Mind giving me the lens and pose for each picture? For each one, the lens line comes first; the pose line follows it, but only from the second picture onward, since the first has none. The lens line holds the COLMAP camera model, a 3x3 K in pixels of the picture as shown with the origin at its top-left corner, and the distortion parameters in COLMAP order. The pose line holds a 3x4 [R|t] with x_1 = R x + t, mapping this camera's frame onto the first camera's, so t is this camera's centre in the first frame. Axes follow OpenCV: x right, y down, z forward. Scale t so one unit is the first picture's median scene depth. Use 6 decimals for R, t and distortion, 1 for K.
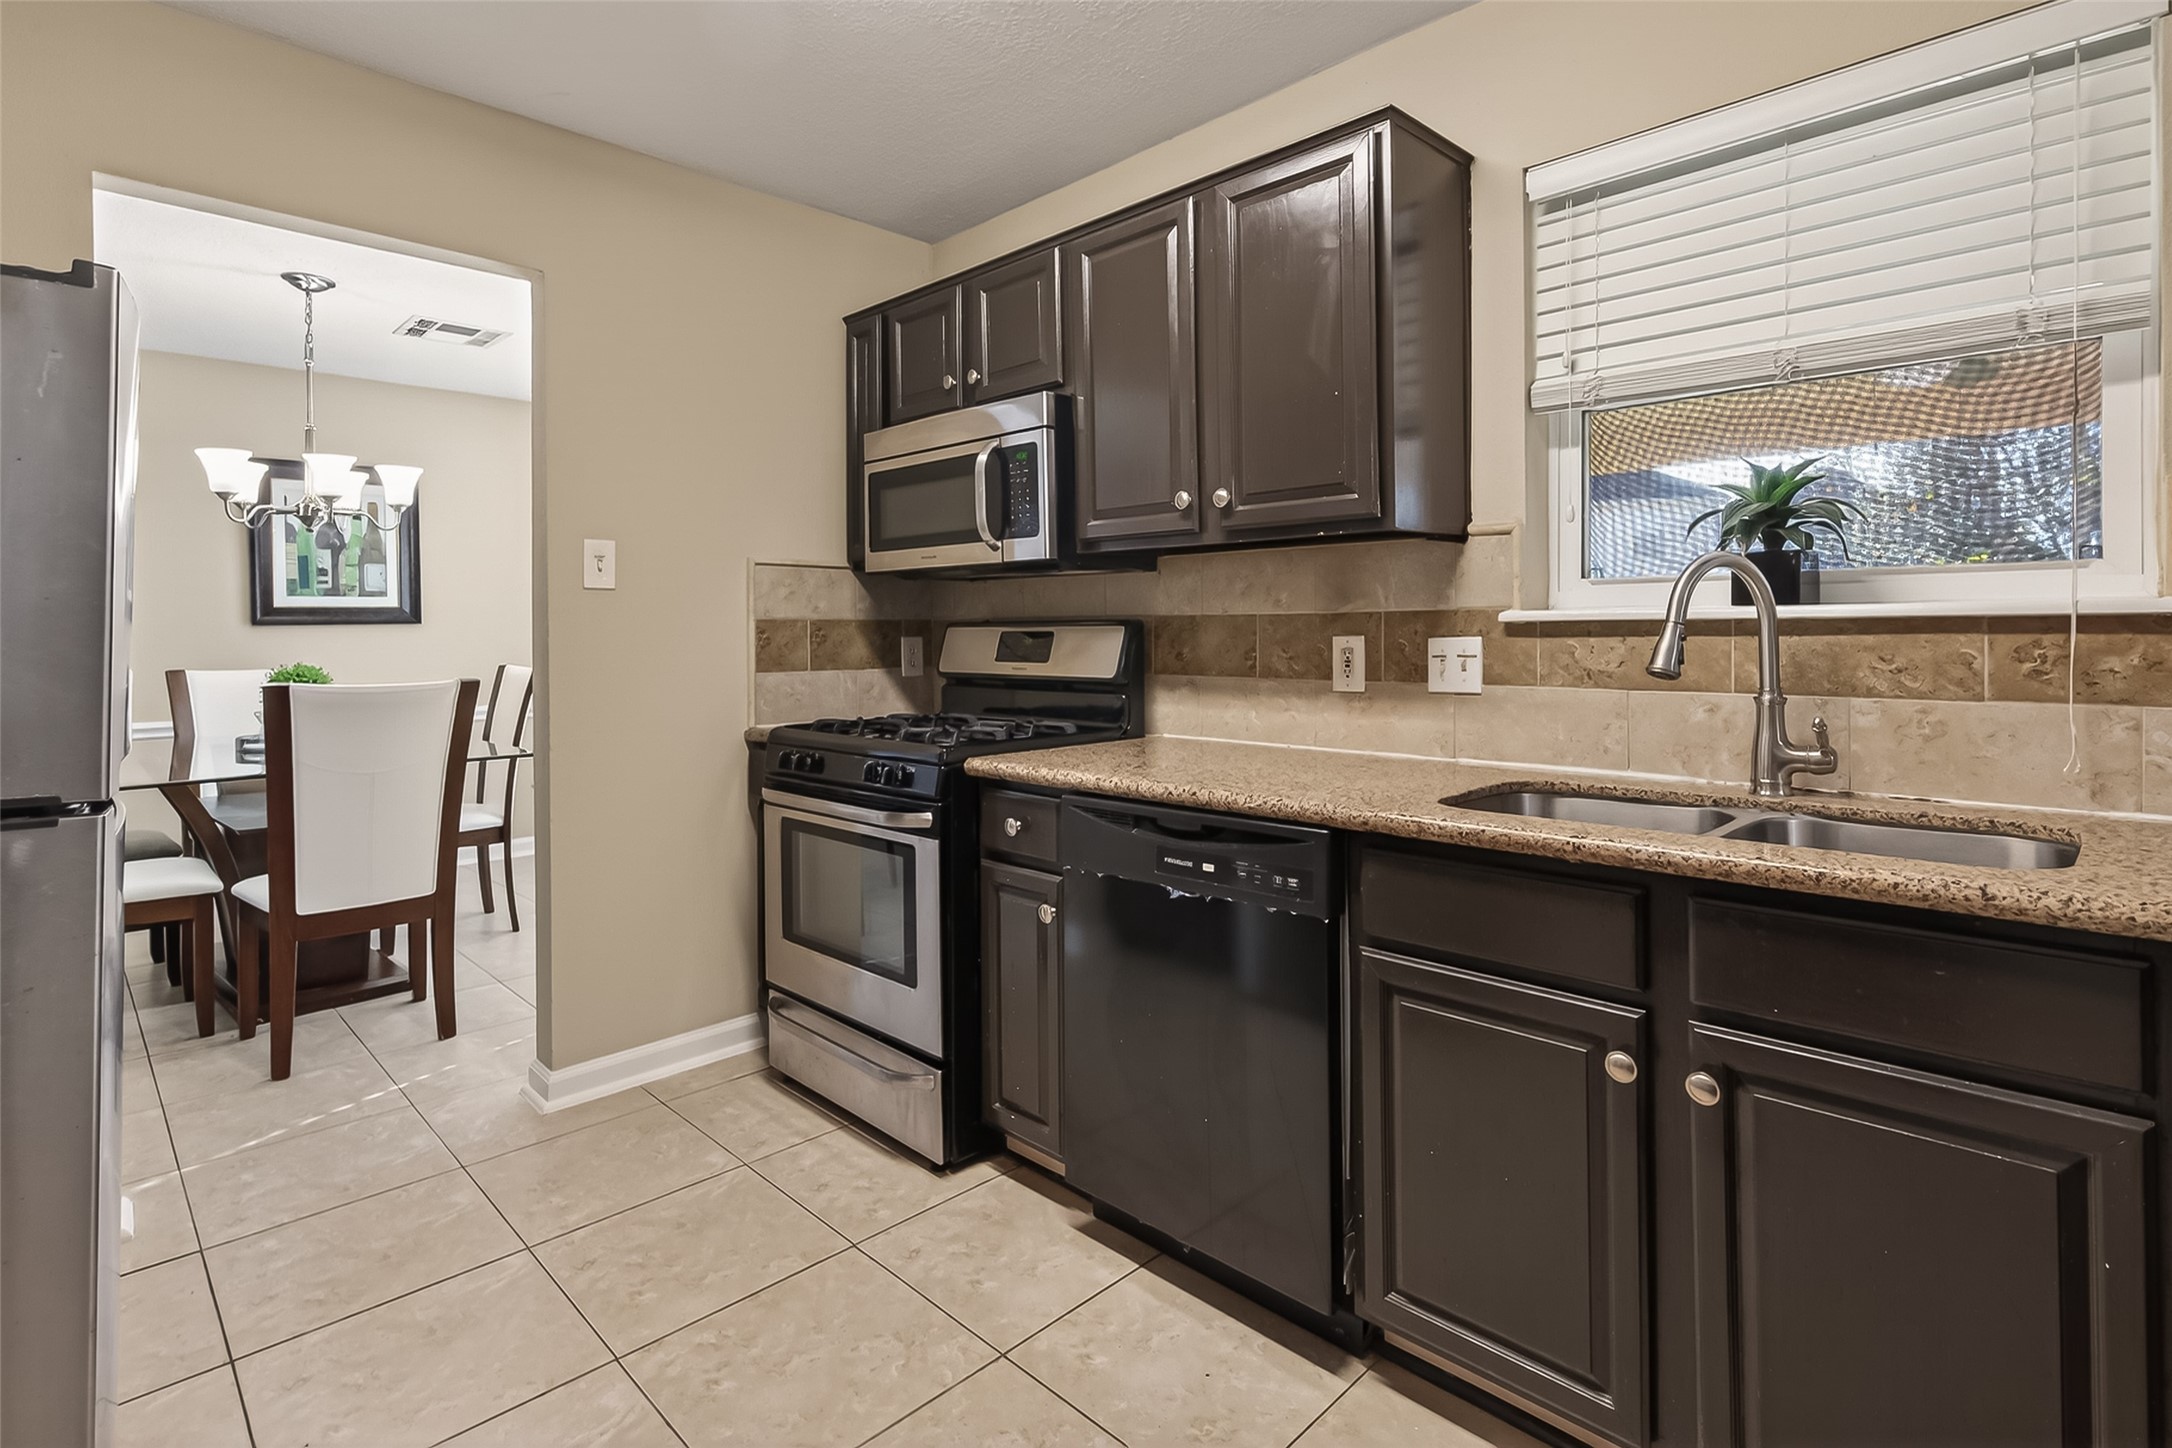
lens RADIAL K [[1049.7, 0, 1092.2], [0, 1049.7, 634.2], [0, 0, 1]] dist [-0.001288, 0.000026]
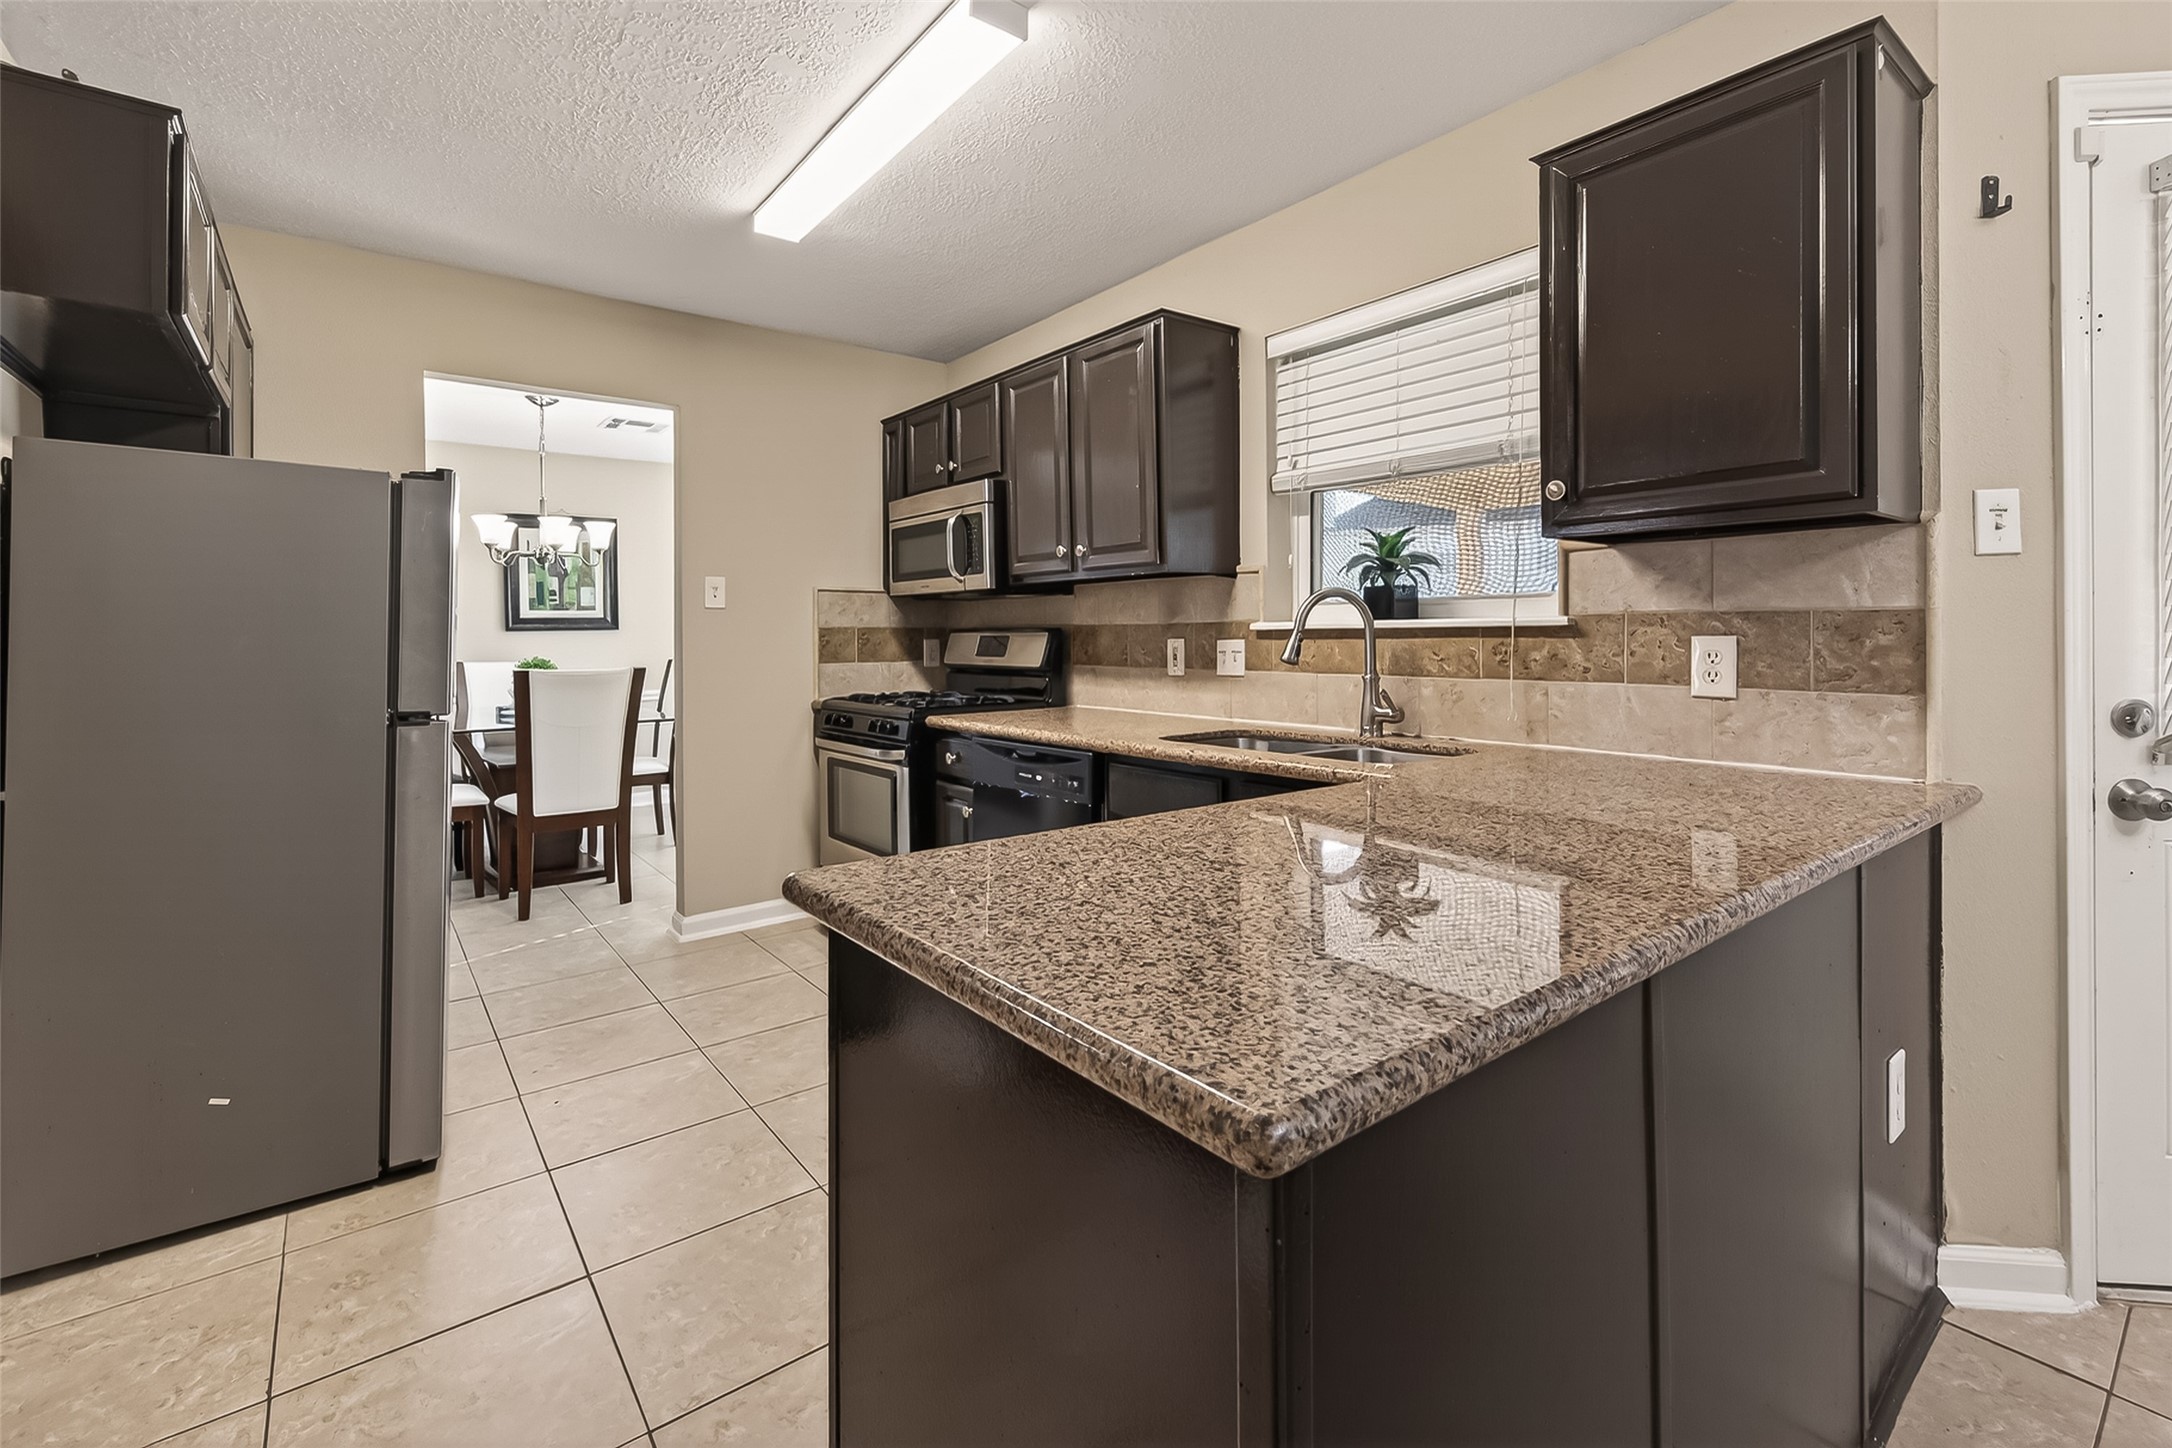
lens RADIAL K [[946.2, 0, 1097.6], [0, 946.2, 638.7], [0, 0, 1]] dist [0.003382, -0.000065]
pose [[0.993328, 0.001142, -0.115316, 0.252168], [-0.001044, 0.999999, 0.000904, 0.000313], [0.115316, -0.000778, 0.993328, -0.322177]]
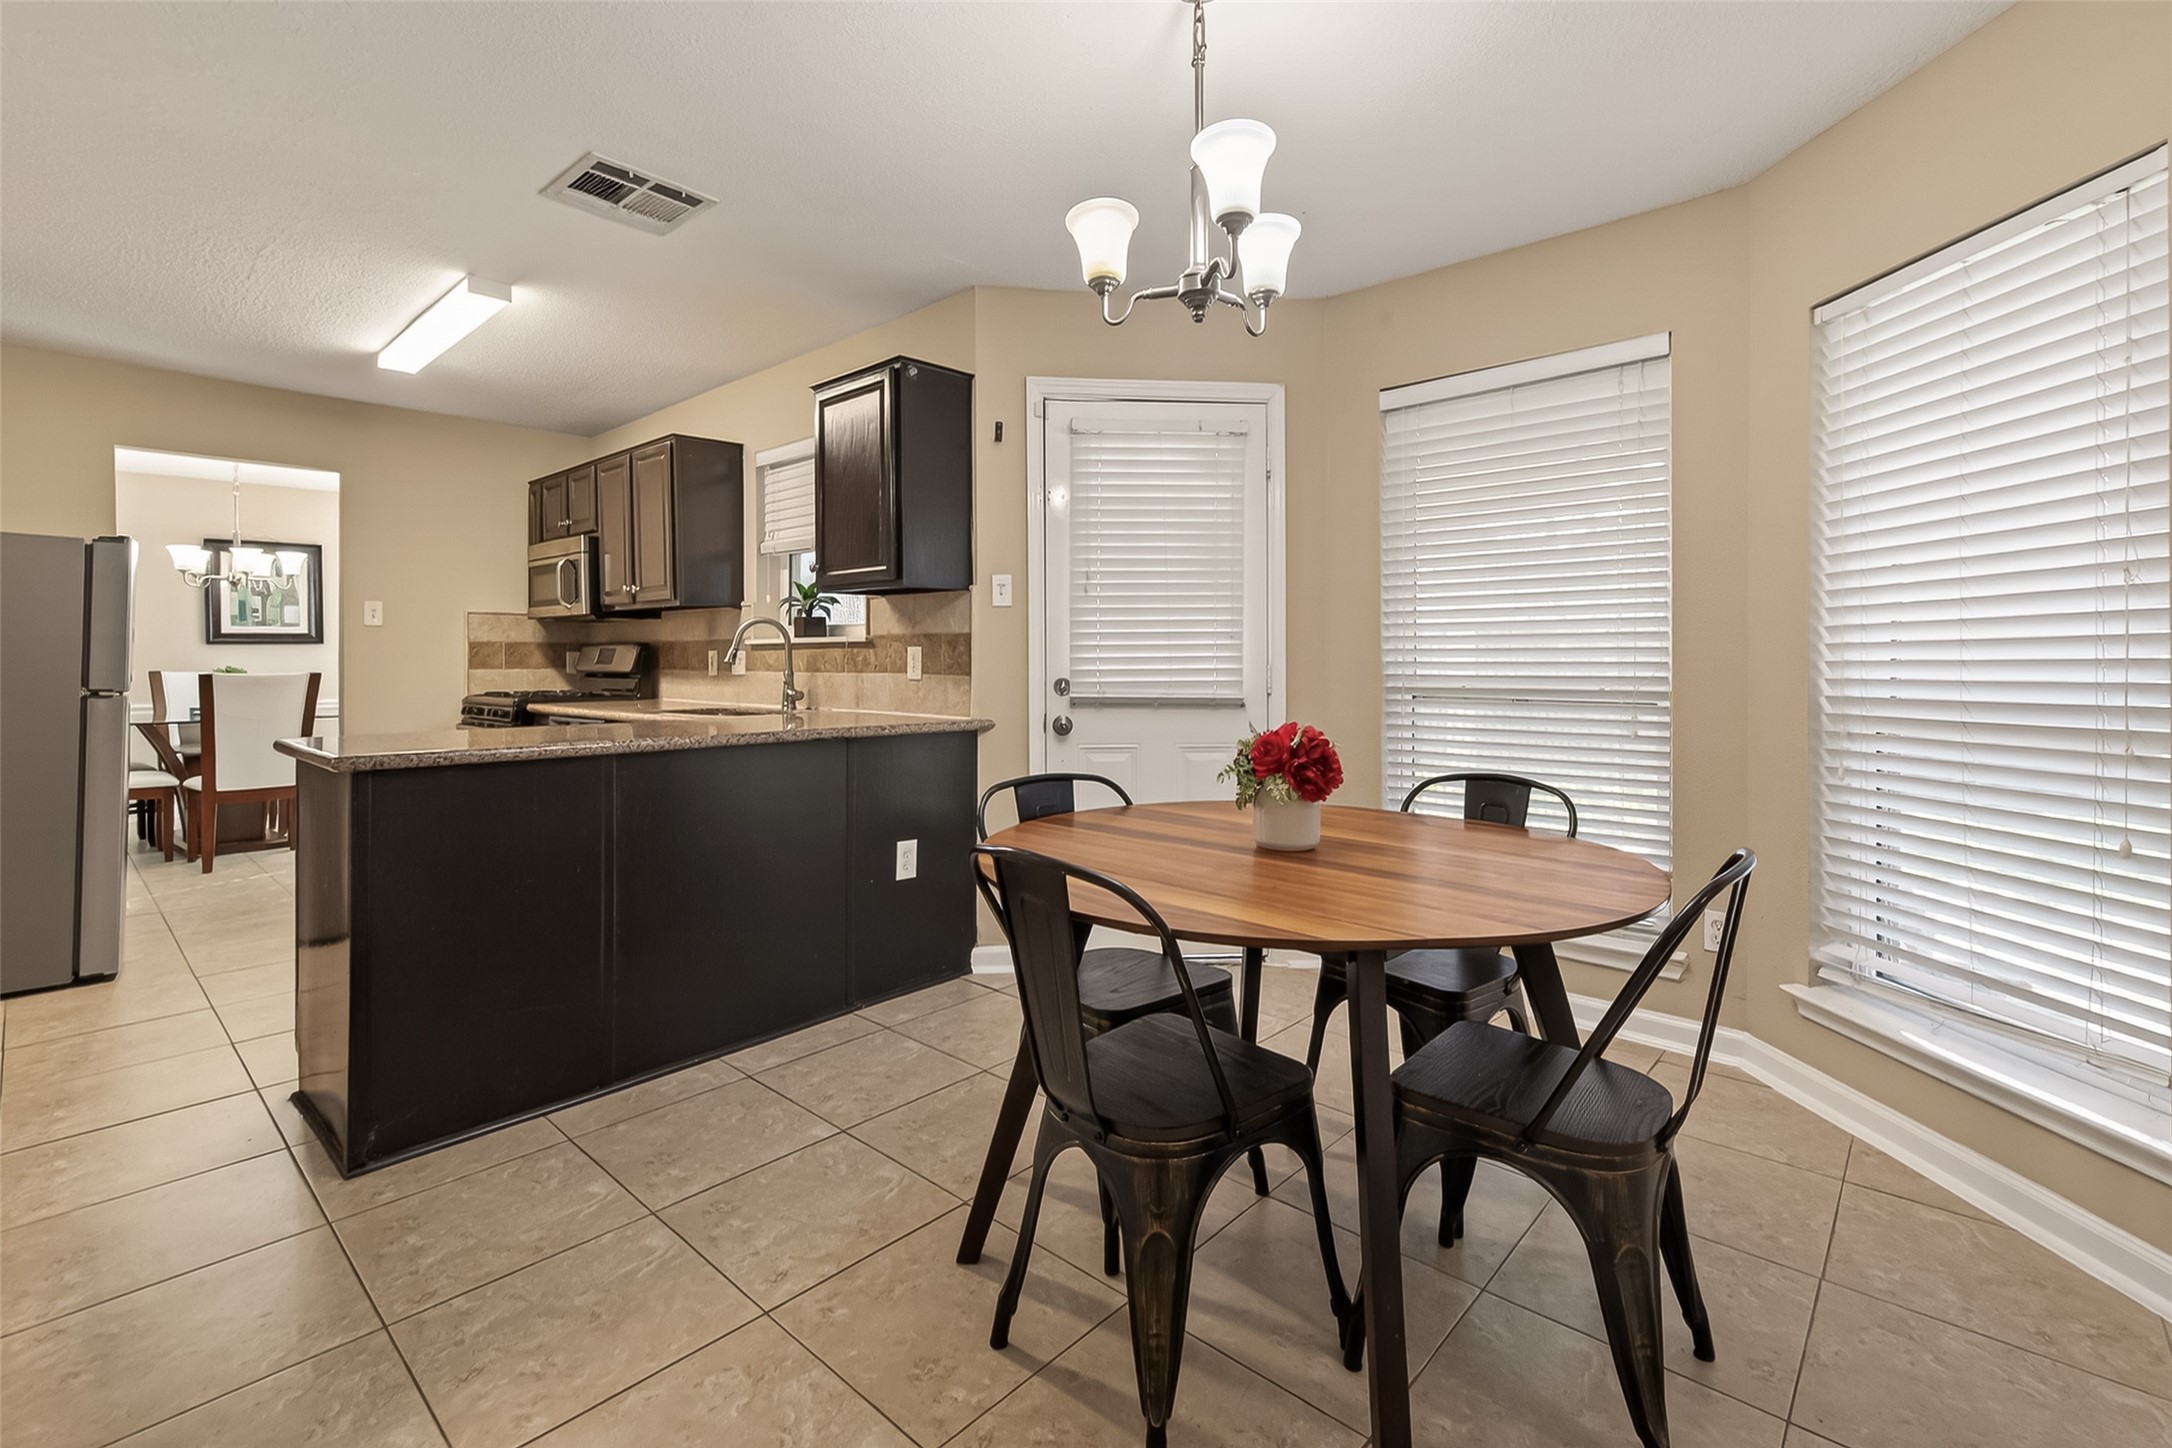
lens RADIAL K [[955.4, 0, 1117.6], [0, 955.4, 658.6], [0, 0, 1]] dist [0.000420, -0.003617]
pose [[0.997770, 0.005431, 0.066523, 0.837991], [-0.005272, 0.999983, -0.002552, 0.017189], [-0.066536, 0.002195, 0.997782, -0.929082]]
